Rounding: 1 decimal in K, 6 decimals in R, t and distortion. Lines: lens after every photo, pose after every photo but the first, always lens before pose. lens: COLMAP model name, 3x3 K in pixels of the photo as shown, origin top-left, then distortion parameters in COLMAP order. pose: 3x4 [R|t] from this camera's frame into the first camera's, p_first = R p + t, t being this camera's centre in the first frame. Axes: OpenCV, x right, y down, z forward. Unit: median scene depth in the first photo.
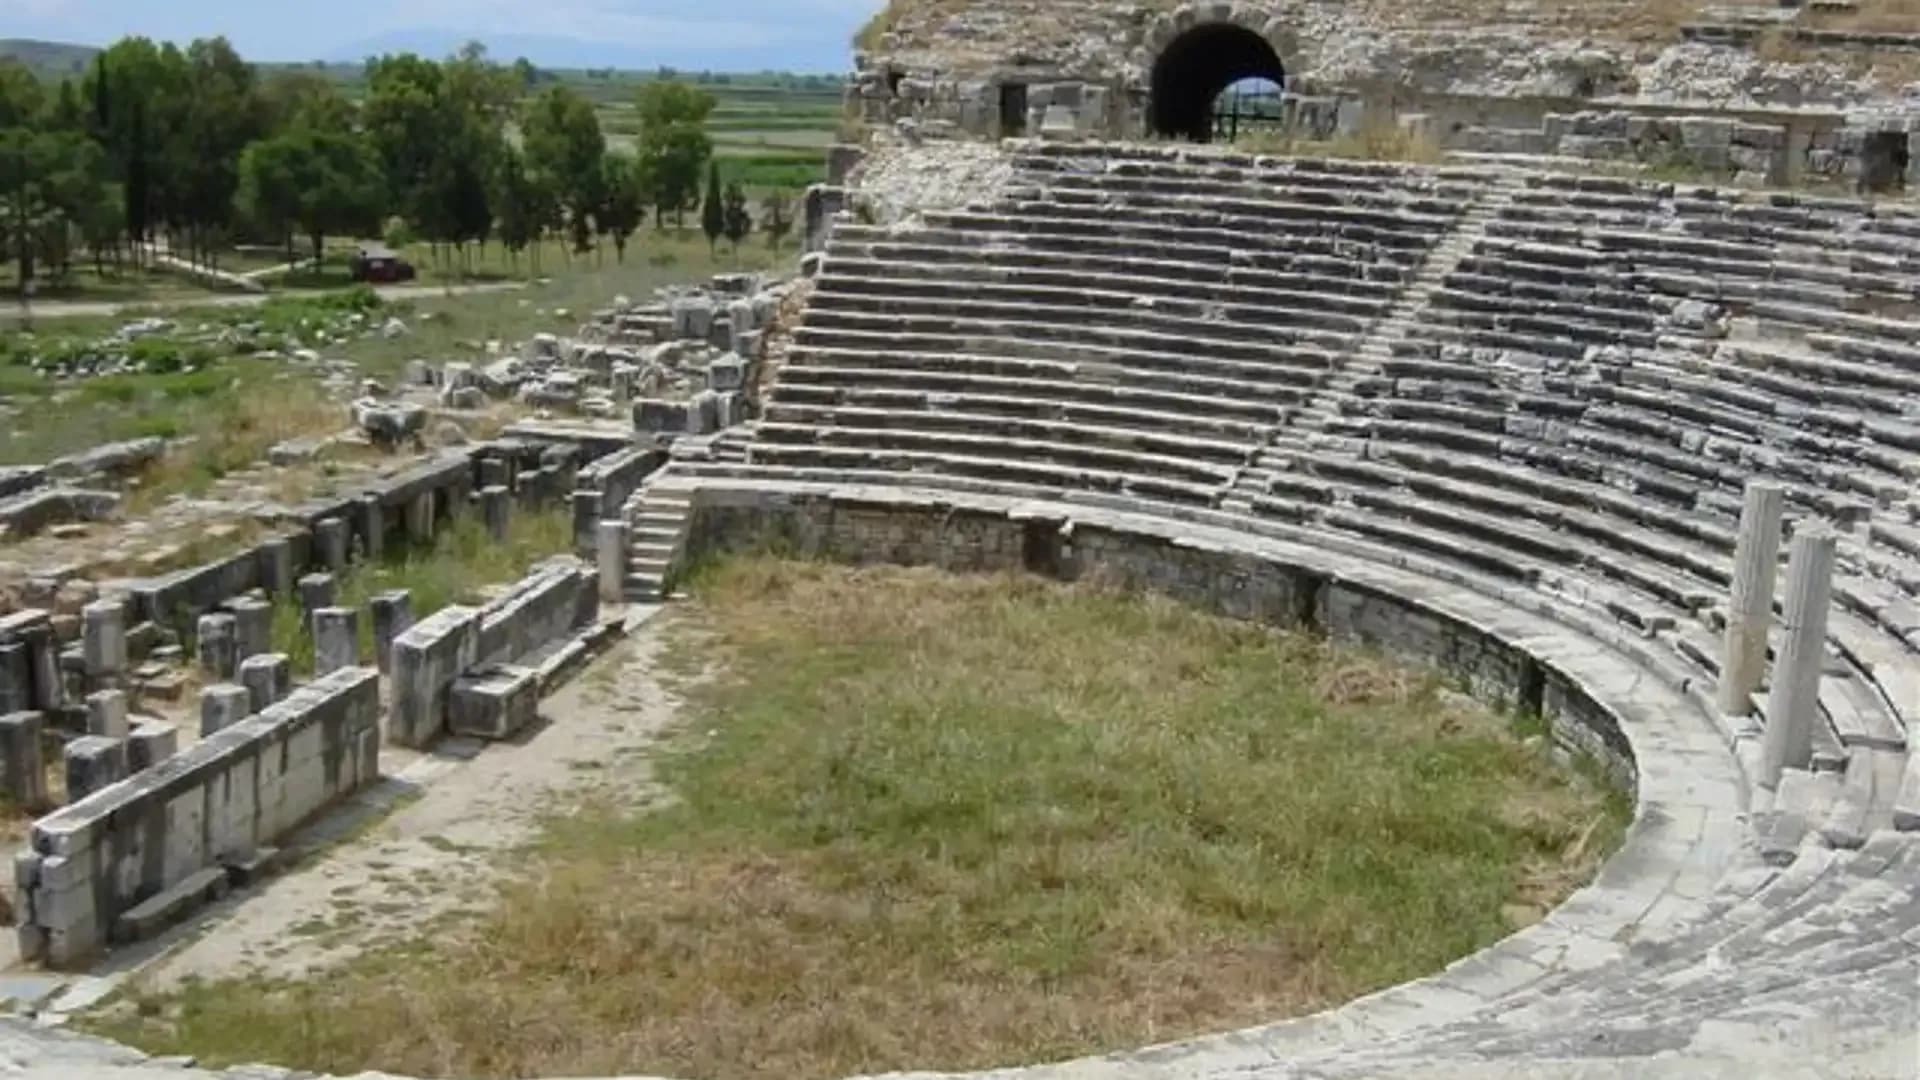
lens RADIAL K [[1965.9, 0, 963.5], [0, 1965.9, 528.6], [0, 0, 1]] dist [-0.143537, 0.000000]
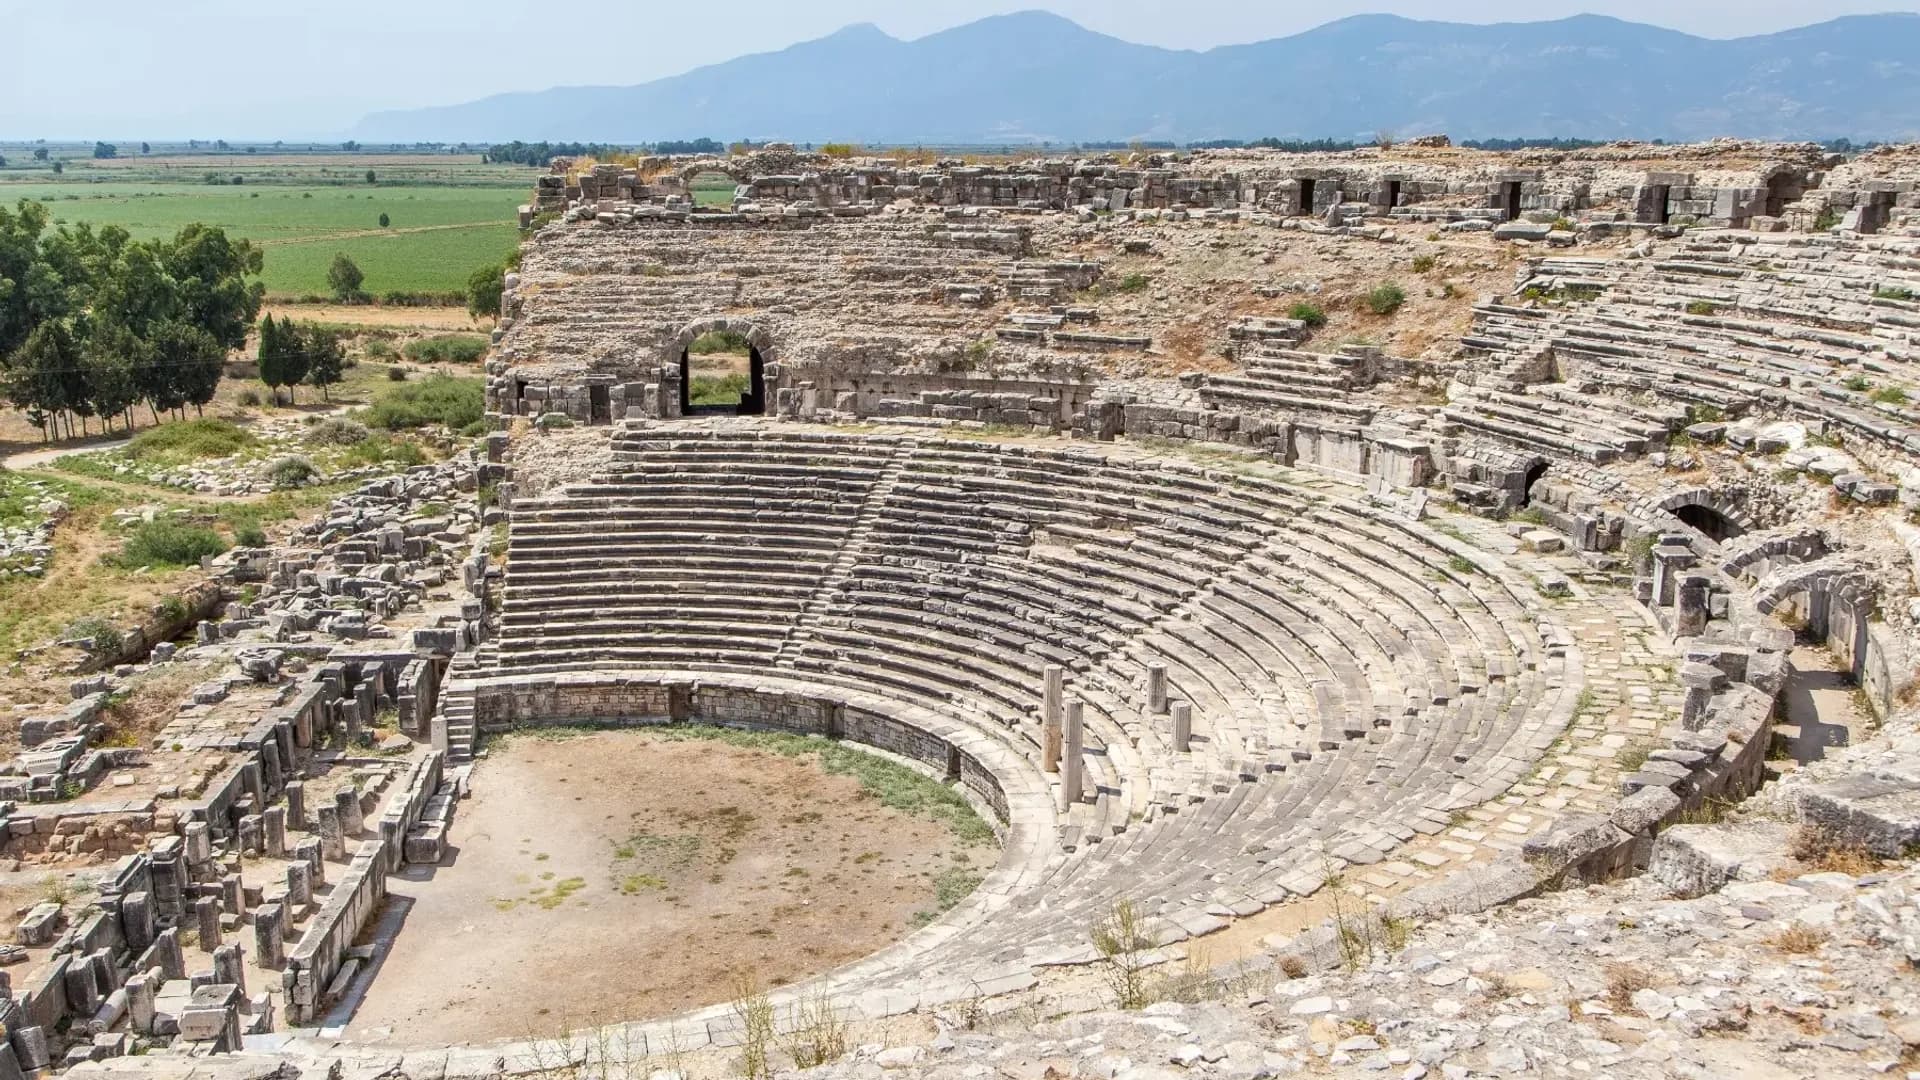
lens RADIAL K [[1965.9, 0, 951.6], [0, 1965.9, 548.5], [0, 0, 1]] dist [-0.143537, 0.000000]
pose [[0.945847, -0.118660, 0.302149, -0.248873], [0.095485, 0.991317, 0.090402, -0.262747], [-0.310252, -0.056656, 0.948965, -0.764850]]
